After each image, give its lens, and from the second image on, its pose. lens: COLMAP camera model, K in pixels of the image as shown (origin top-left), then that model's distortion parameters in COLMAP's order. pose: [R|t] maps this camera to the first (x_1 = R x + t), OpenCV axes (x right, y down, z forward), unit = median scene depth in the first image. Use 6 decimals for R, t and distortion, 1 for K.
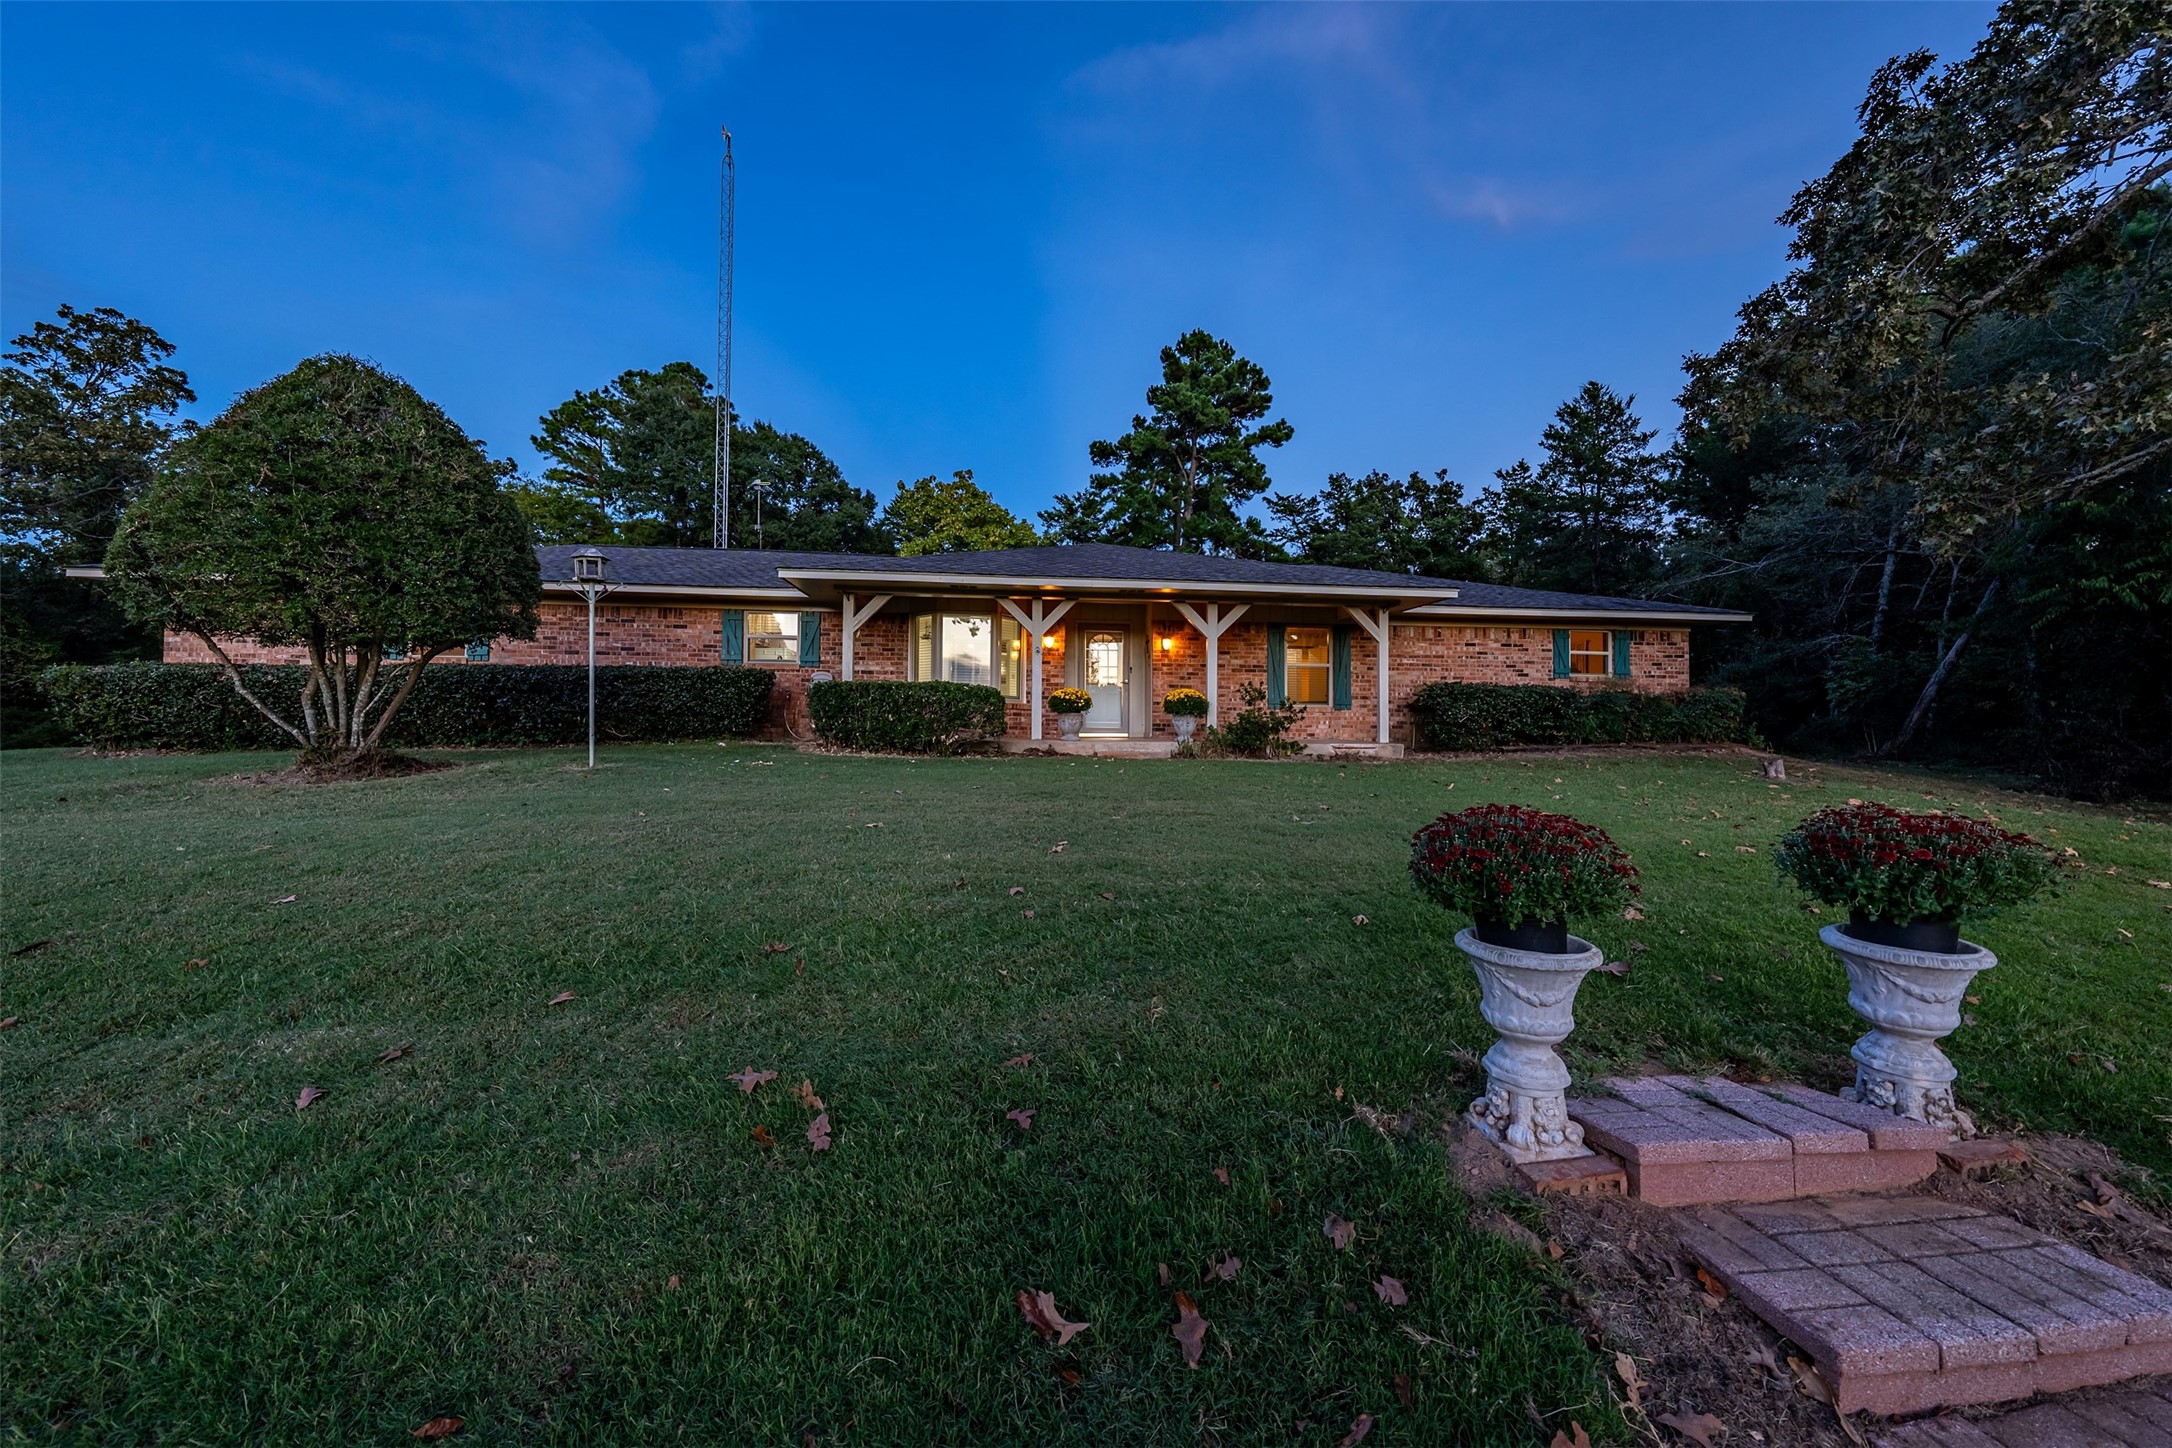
lens RADIAL K [[737.2, 0, 1090.9], [0, 737.2, 722.8], [0, 0, 1]] dist [-0.005867, 0.001006]
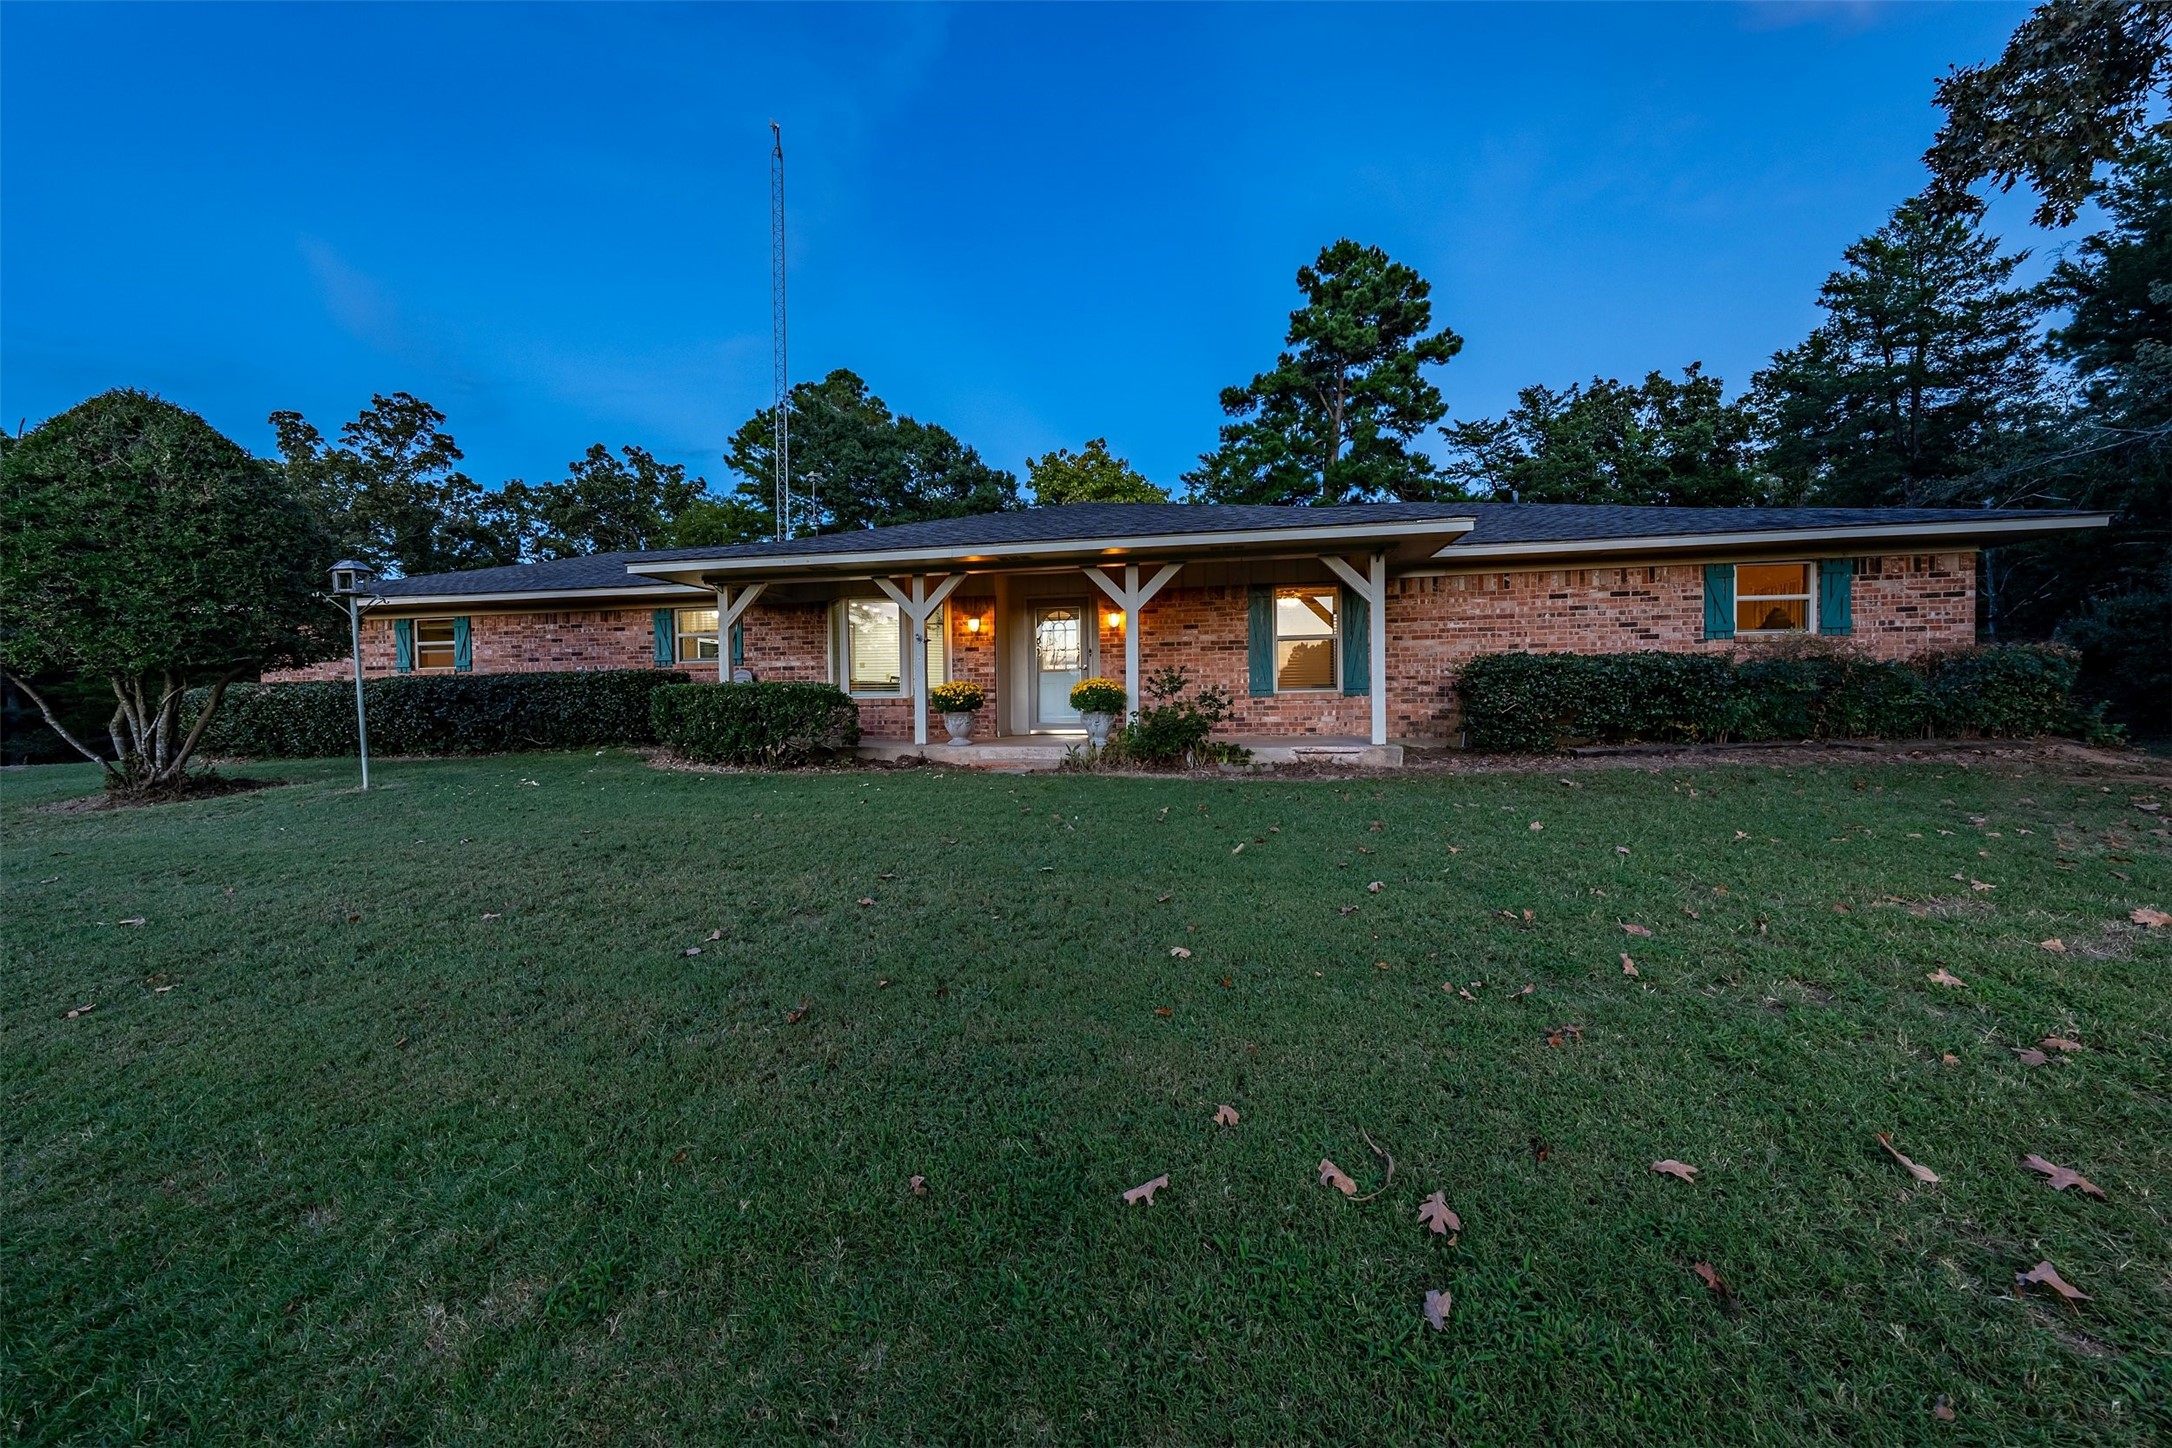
lens RADIAL K [[737.2, 0, 1090.7], [0, 737.2, 722.0], [0, 0, 1]] dist [-0.005867, 0.001006]
pose [[0.957325, -0.012874, -0.288726, 0.158648], [0.023429, 0.999176, 0.033132, -0.011545], [0.288061, -0.038483, 0.956838, 0.111684]]
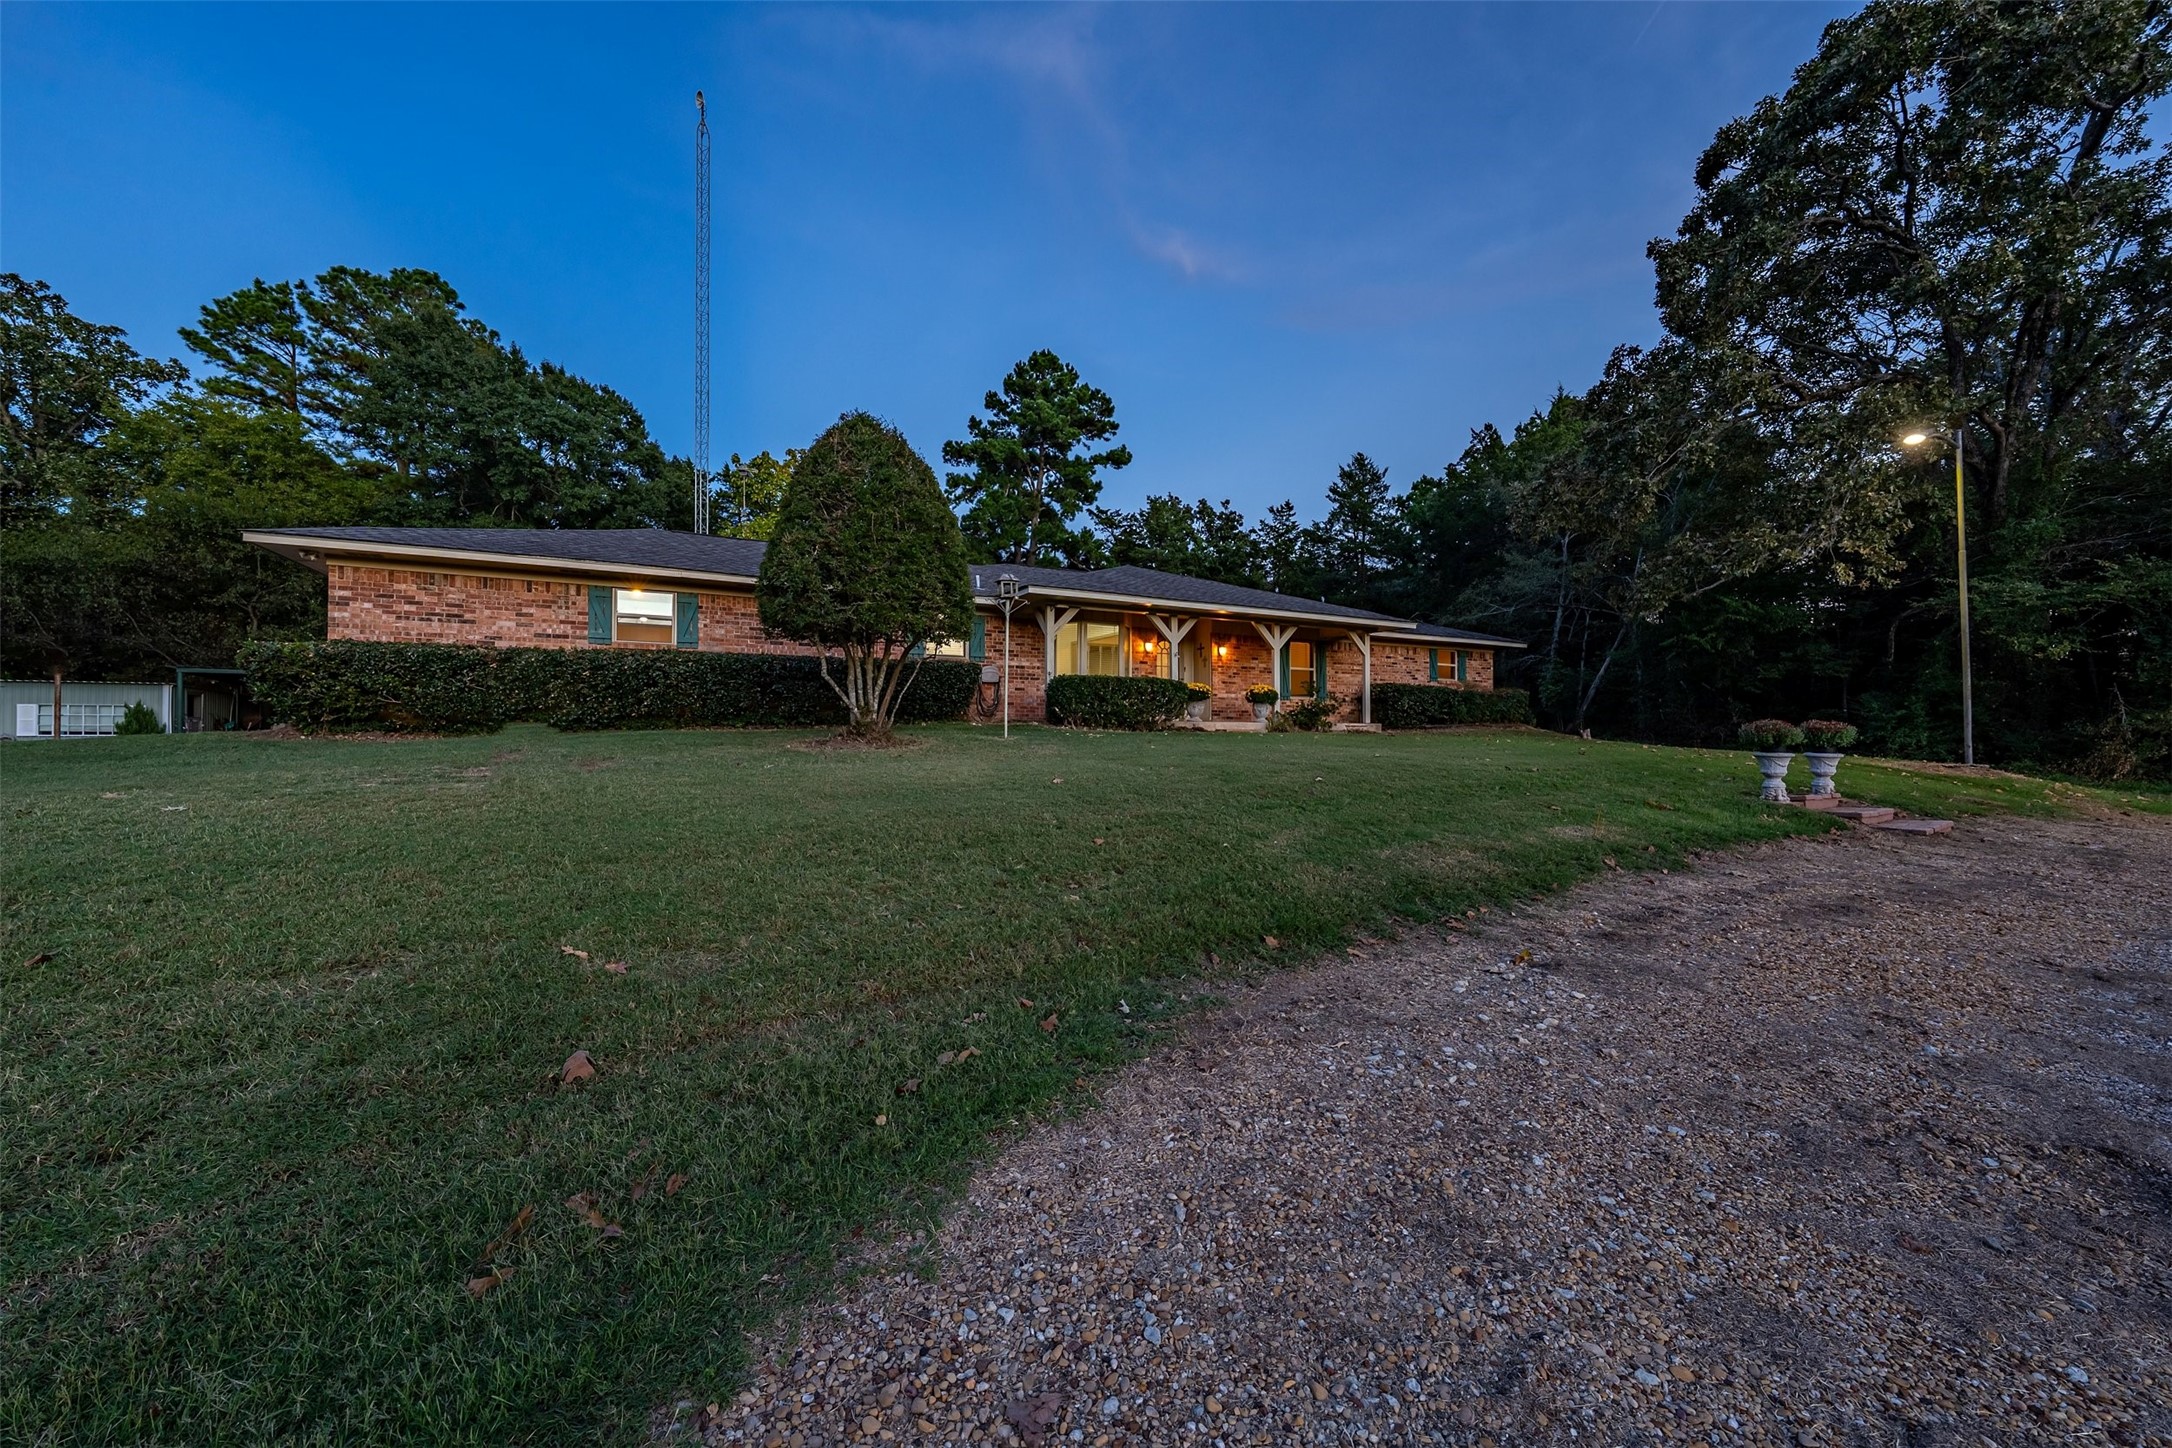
lens RADIAL K [[767.6, 0, 1092.0], [0, 767.6, 724.4], [0, 0, 1]] dist [-0.002549, 0.000000]
pose [[0.926829, -0.004654, 0.375455, -0.330499], [0.001541, 0.999962, 0.008589, 0.007502], [-0.375481, -0.007382, 0.926801, -0.108138]]
